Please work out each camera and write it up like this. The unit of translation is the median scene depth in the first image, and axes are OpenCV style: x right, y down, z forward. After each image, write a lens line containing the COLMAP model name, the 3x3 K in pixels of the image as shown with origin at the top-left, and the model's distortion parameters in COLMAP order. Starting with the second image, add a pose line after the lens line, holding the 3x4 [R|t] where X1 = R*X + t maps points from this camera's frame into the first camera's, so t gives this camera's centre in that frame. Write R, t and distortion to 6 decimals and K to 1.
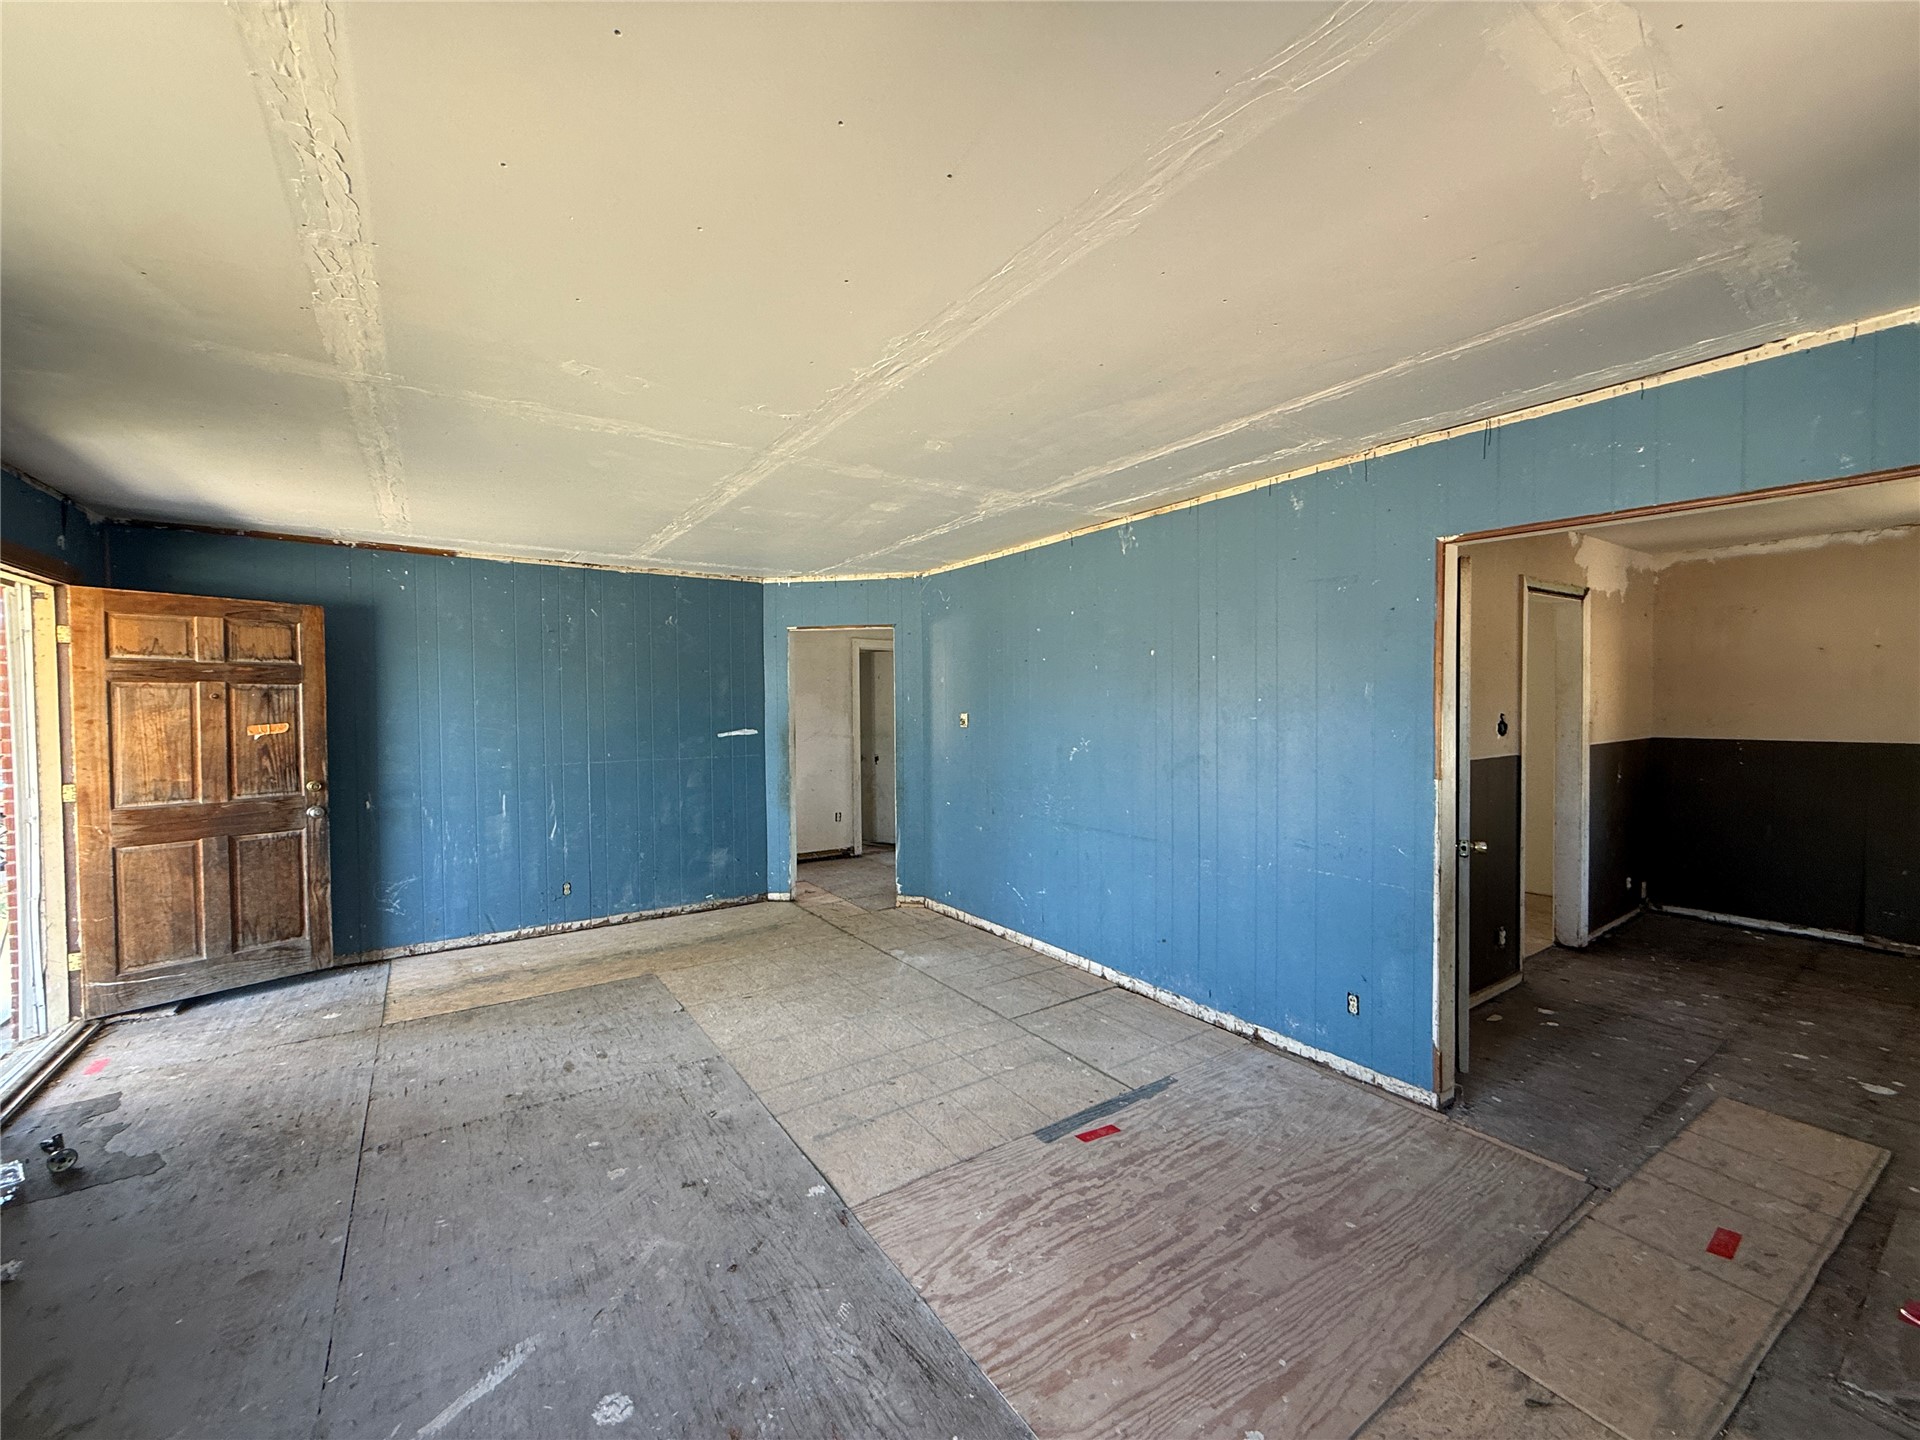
lens RADIAL K [[767.7, 0, 956.7], [0, 767.7, 721.0], [0, 0, 1]] dist [-0.000227, 0.000725]
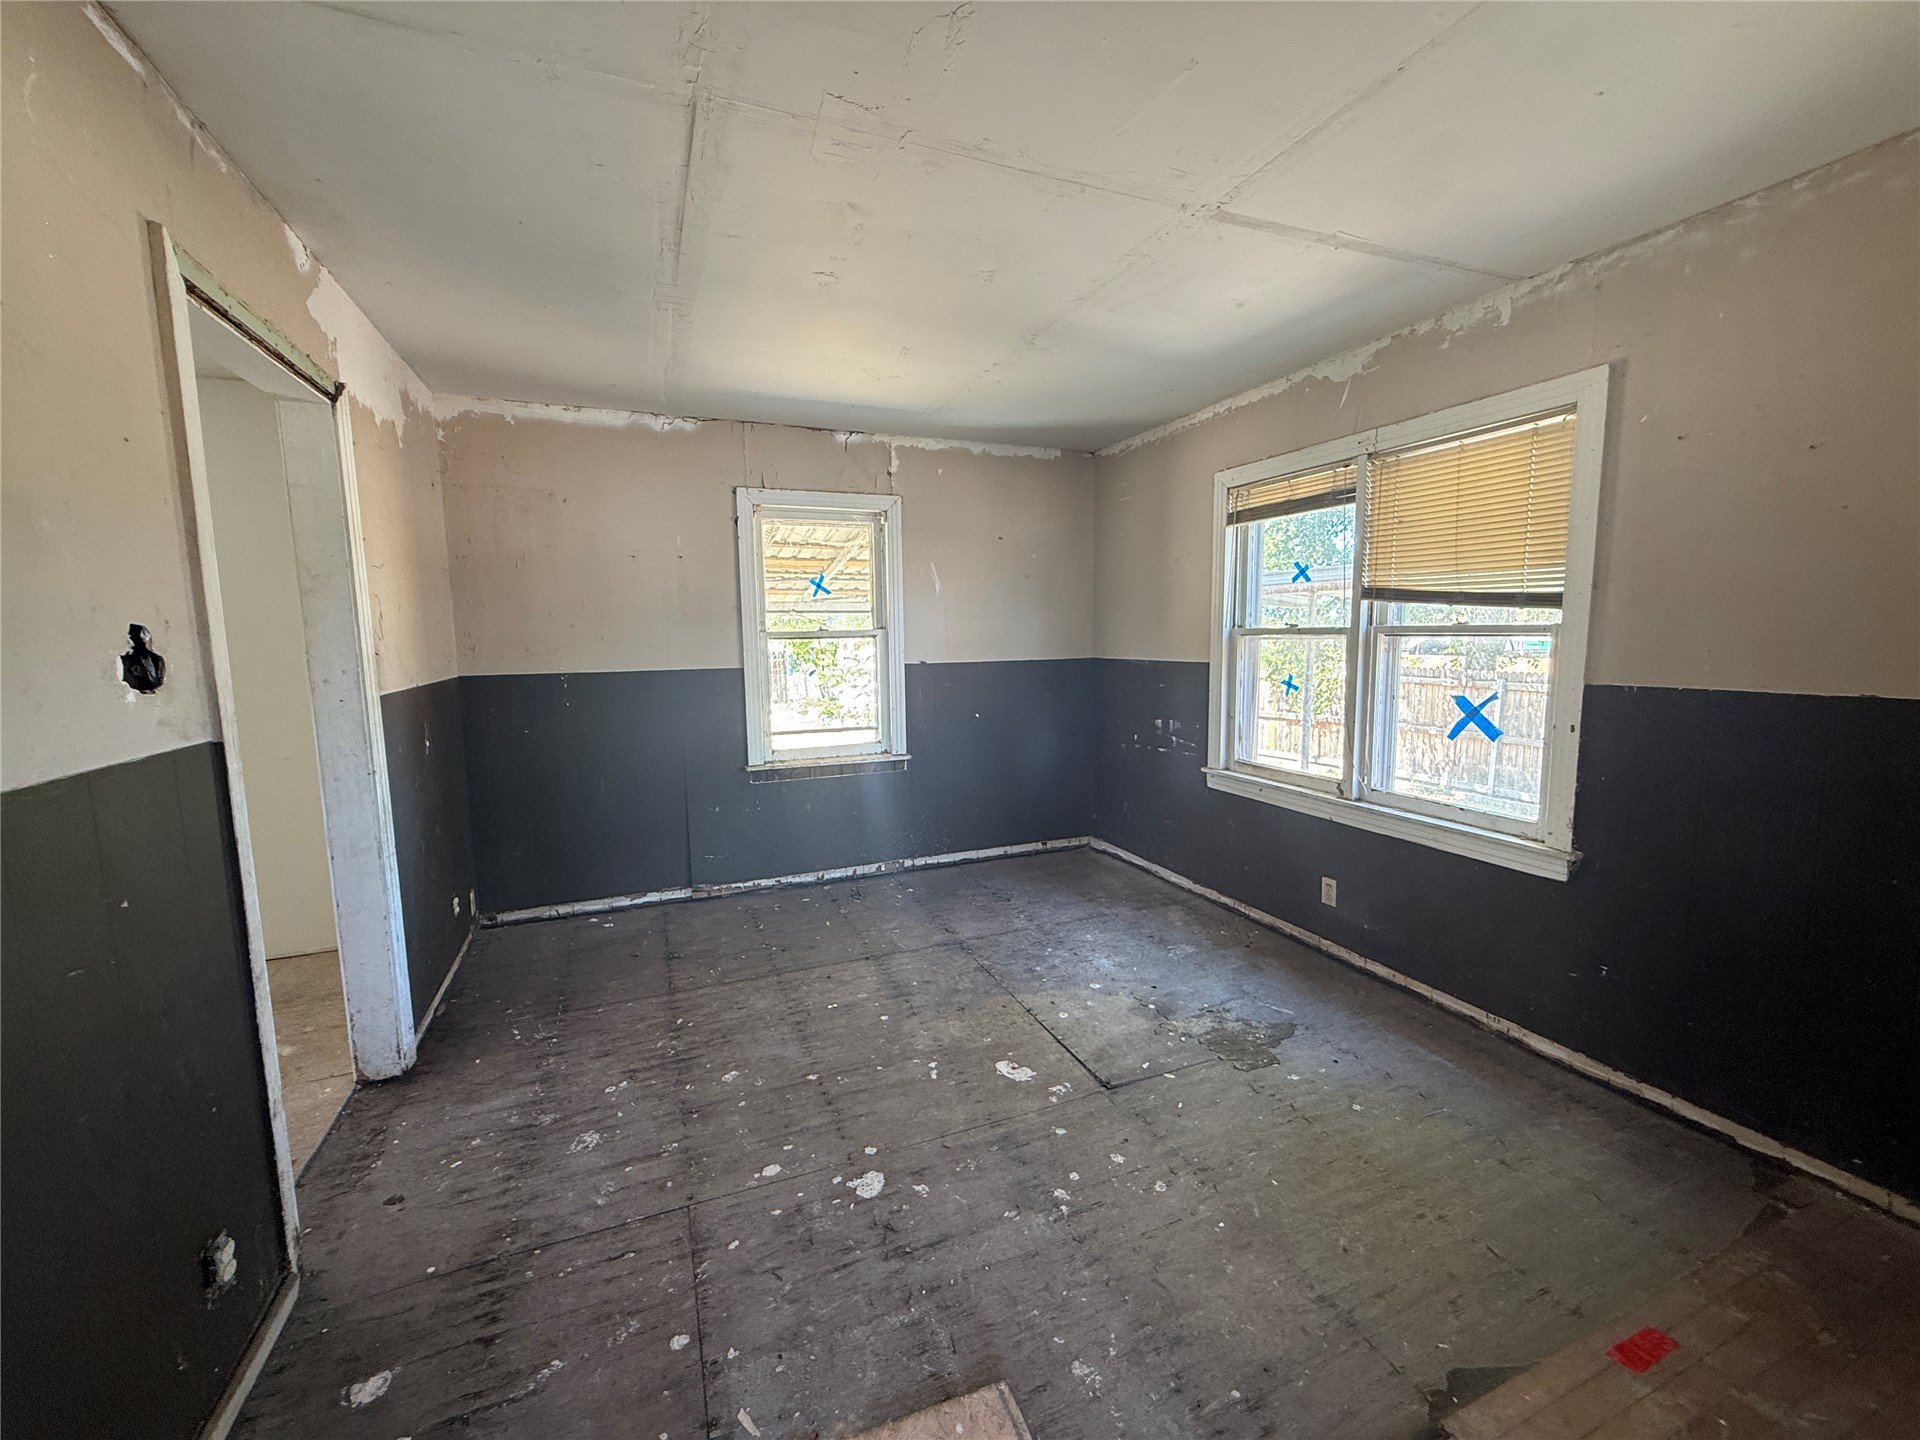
lens RADIAL K [[767.7, 0, 956.7], [0, 767.7, 721.0], [0, 0, 1]] dist [-0.000227, 0.000725]
pose [[0.206888, -0.106793, 0.972519, 0.512392], [0.035836, 0.994185, 0.101548, 0.011475], [-0.977708, 0.013842, 0.209512, 0.657024]]
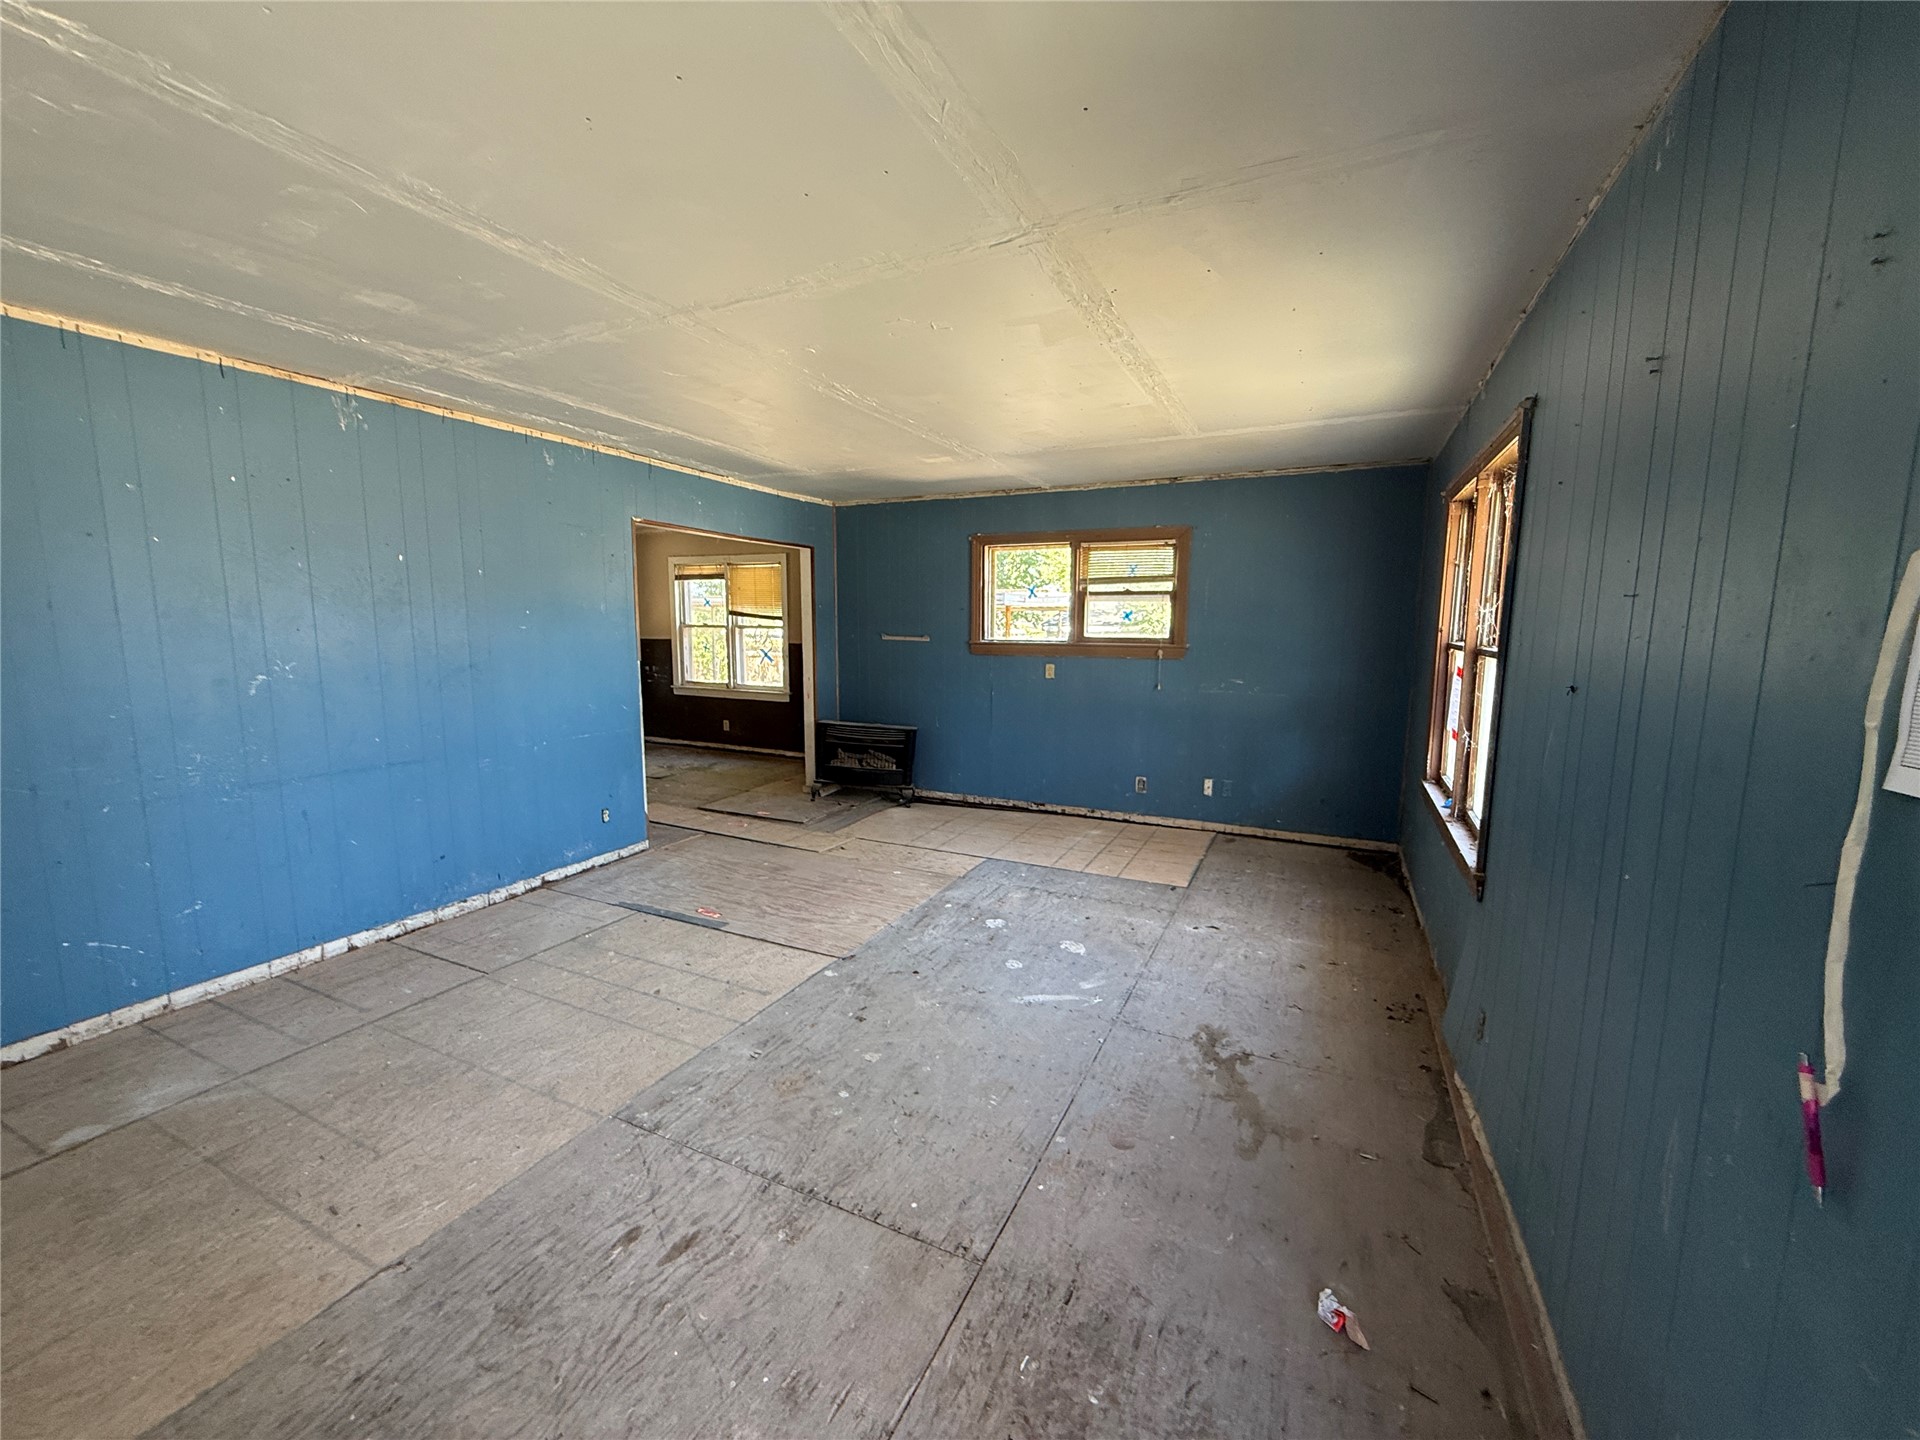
lens RADIAL K [[767.7, 0, 956.7], [0, 767.7, 721.0], [0, 0, 1]] dist [-0.000227, 0.000725]
pose [[-0.497581, -0.110581, 0.860340, -0.958867], [0.019296, 0.990184, 0.138430, -0.011398], [-0.867203, 0.085482, -0.490563, 0.970666]]
